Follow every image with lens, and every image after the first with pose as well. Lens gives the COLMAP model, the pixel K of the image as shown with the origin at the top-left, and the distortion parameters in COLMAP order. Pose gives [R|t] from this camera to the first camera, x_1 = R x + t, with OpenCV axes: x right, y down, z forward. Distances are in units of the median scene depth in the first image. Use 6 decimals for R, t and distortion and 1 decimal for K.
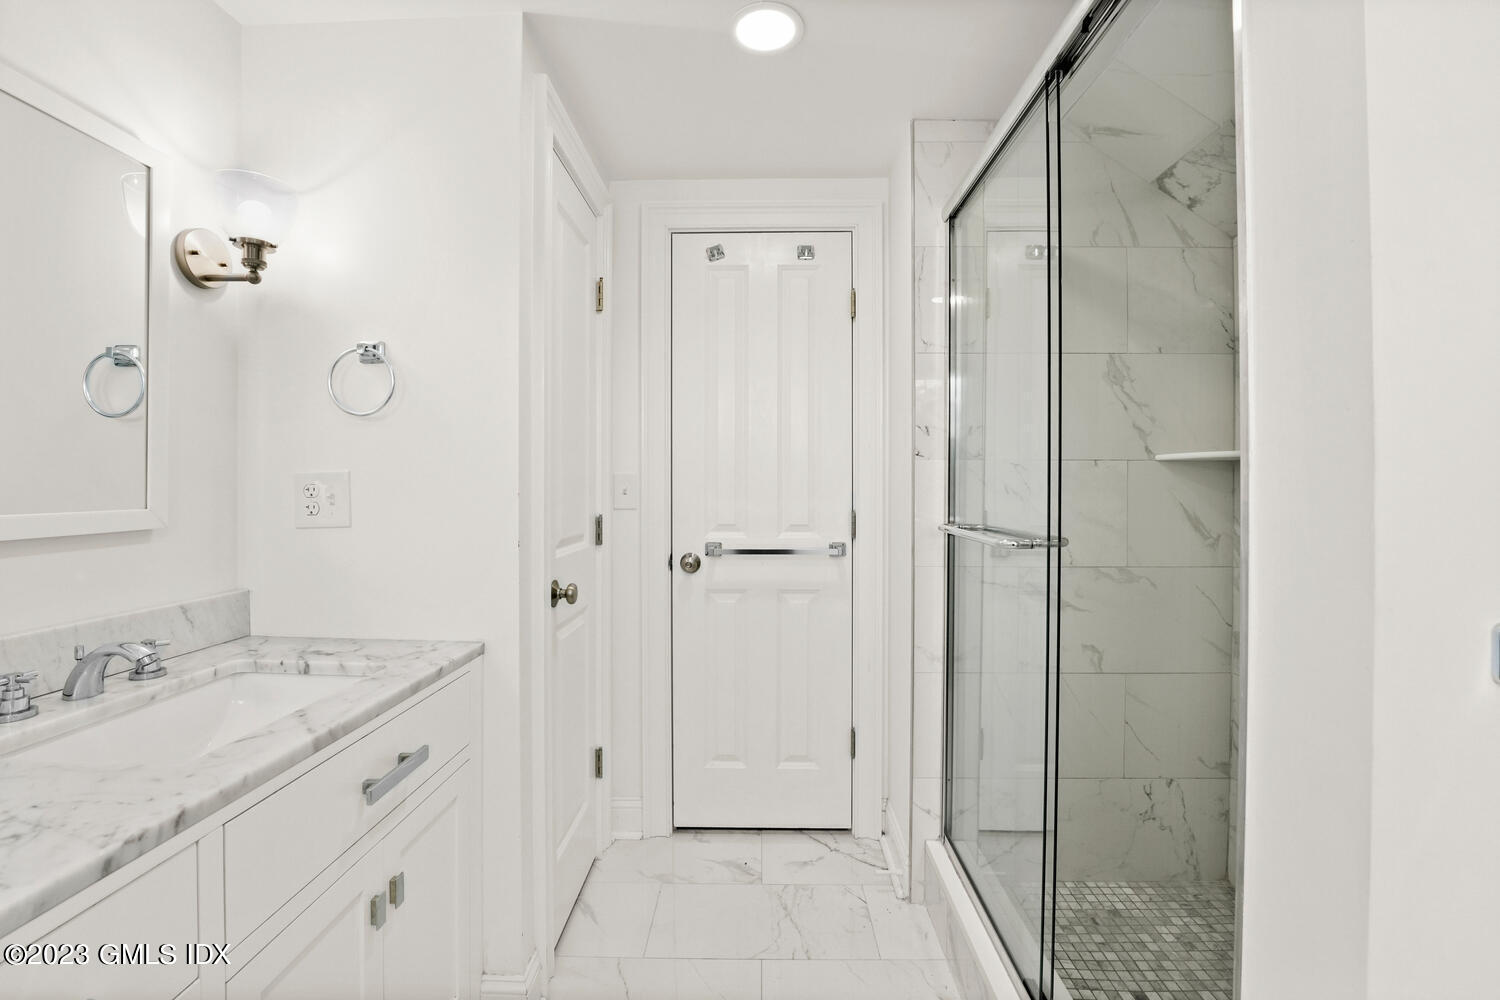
lens RADIAL K [[621.7, 0, 743.4], [0, 621.7, 498.5], [0, 0, 1]] dist [-0.022344, 0.000528]
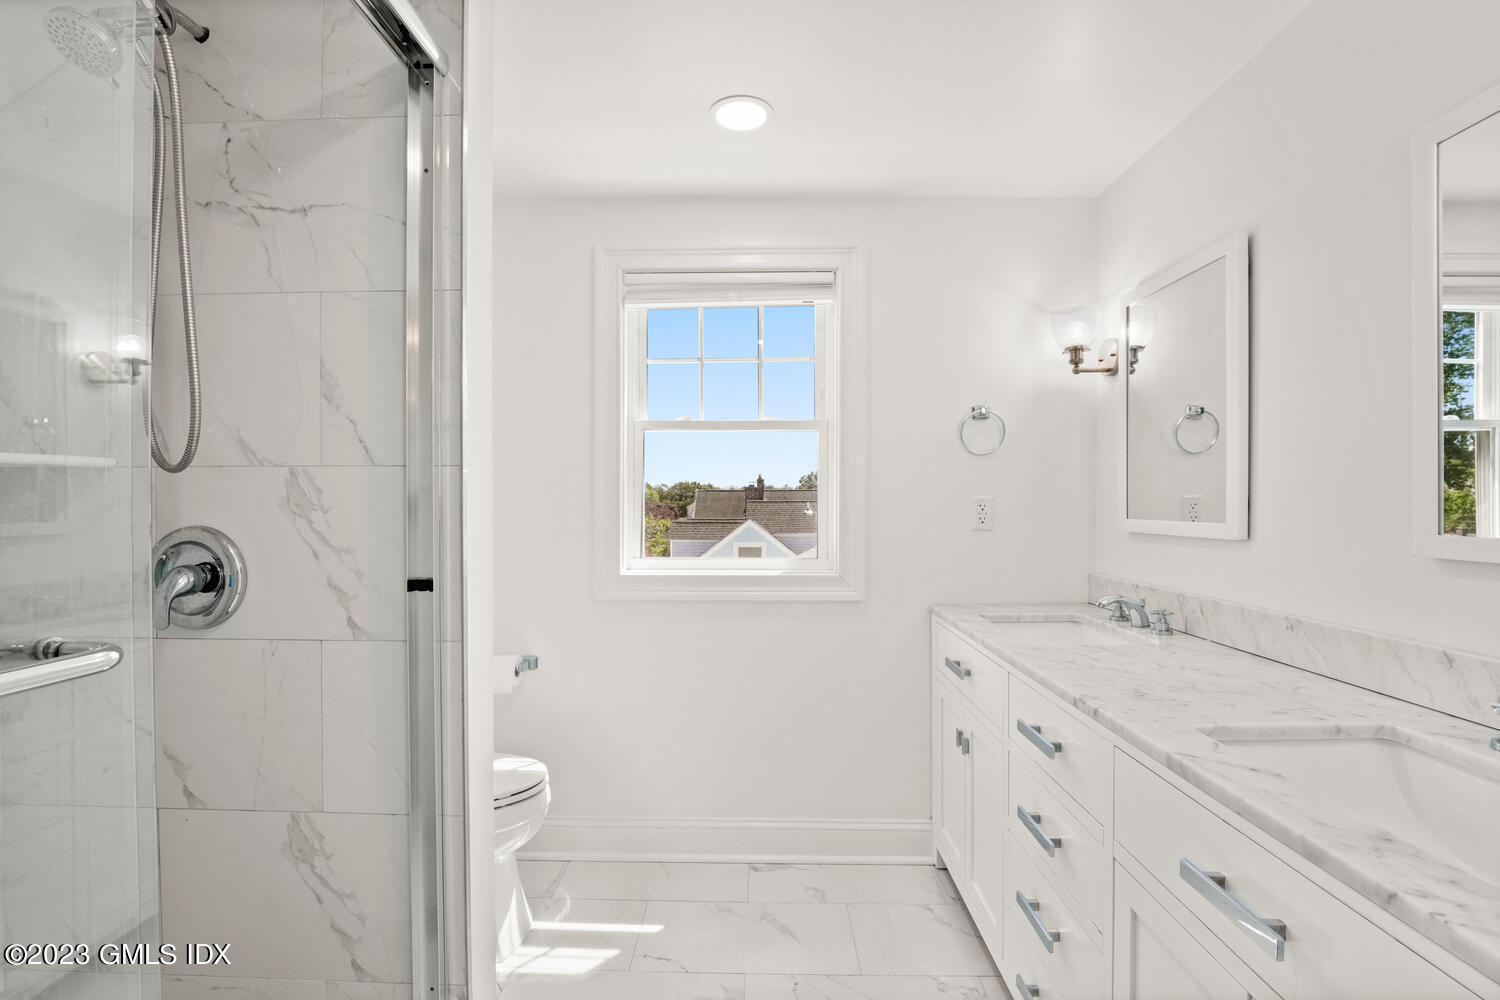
lens RADIAL K [[621.7, 0, 743.4], [0, 621.7, 498.5], [0, 0, 1]] dist [-0.022344, 0.000528]
pose [[-0.999959, -0.002702, -0.008647, 0.012137], [-0.002799, 0.999933, 0.011207, -0.039072], [0.008616, 0.011230, -0.999900, 1.955181]]
